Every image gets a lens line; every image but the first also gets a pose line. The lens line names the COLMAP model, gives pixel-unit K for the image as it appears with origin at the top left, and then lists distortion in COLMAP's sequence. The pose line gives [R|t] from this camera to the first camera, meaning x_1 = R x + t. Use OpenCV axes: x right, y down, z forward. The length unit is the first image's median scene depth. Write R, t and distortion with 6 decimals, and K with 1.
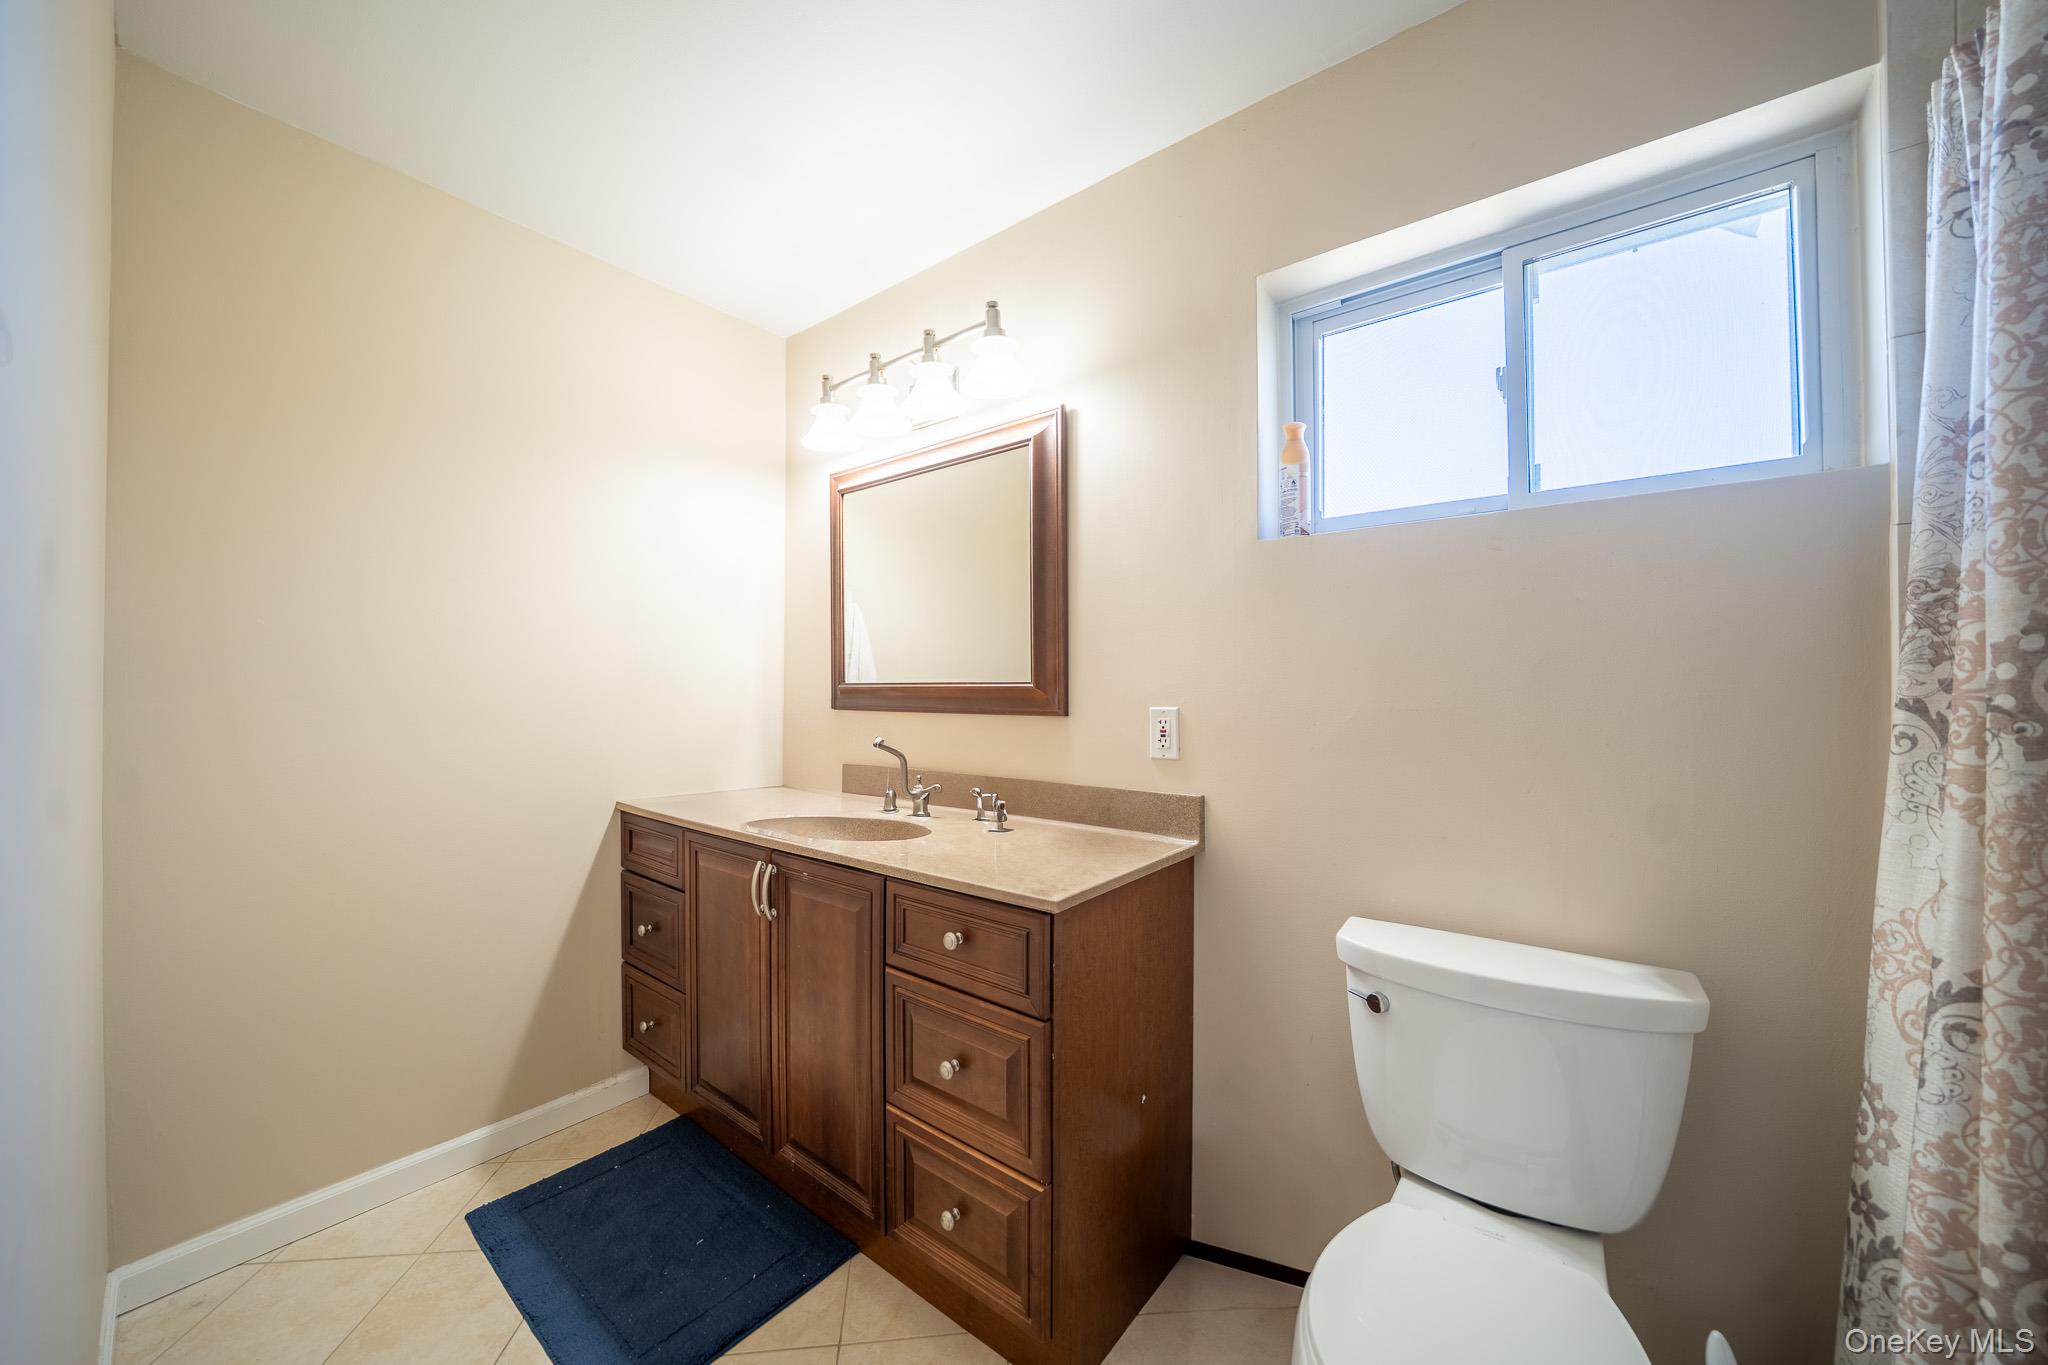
lens RADIAL K [[719.5, 0, 1022.0], [0, 719.5, 690.1], [0, 0, 1]] dist [-0.014889, -0.000133]
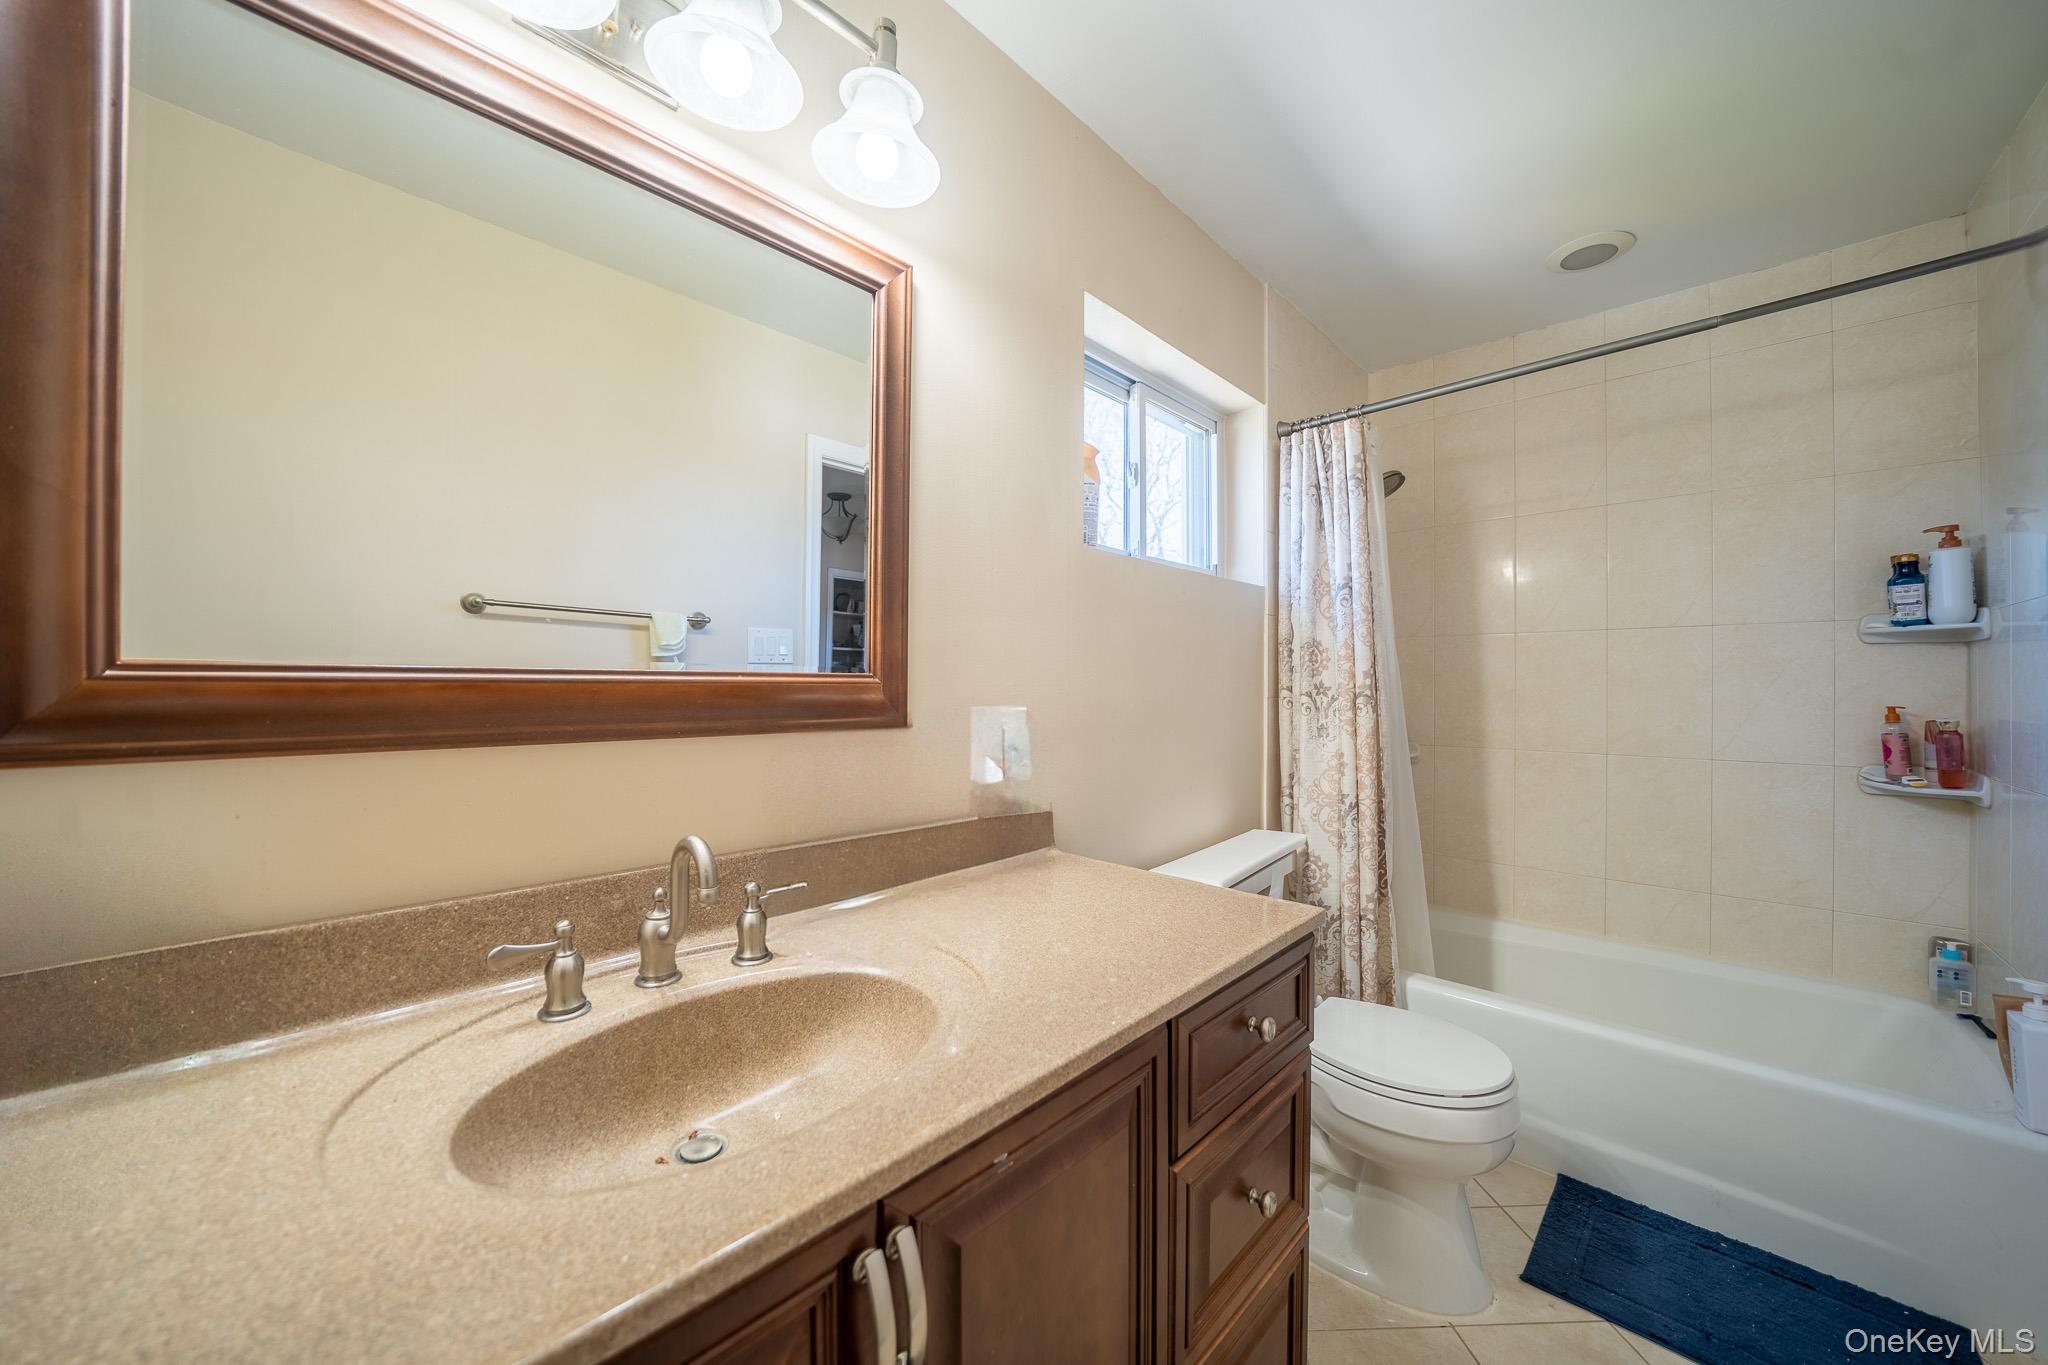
lens RADIAL K [[719.5, 0, 1022.2], [0, 719.5, 685.9], [0, 0, 1]] dist [-0.014889, -0.000133]
pose [[0.104084, -0.004063, 0.994560, -0.843125], [-0.006795, 0.999965, 0.004796, -0.008403], [-0.994545, -0.007257, 0.104052, 1.151162]]
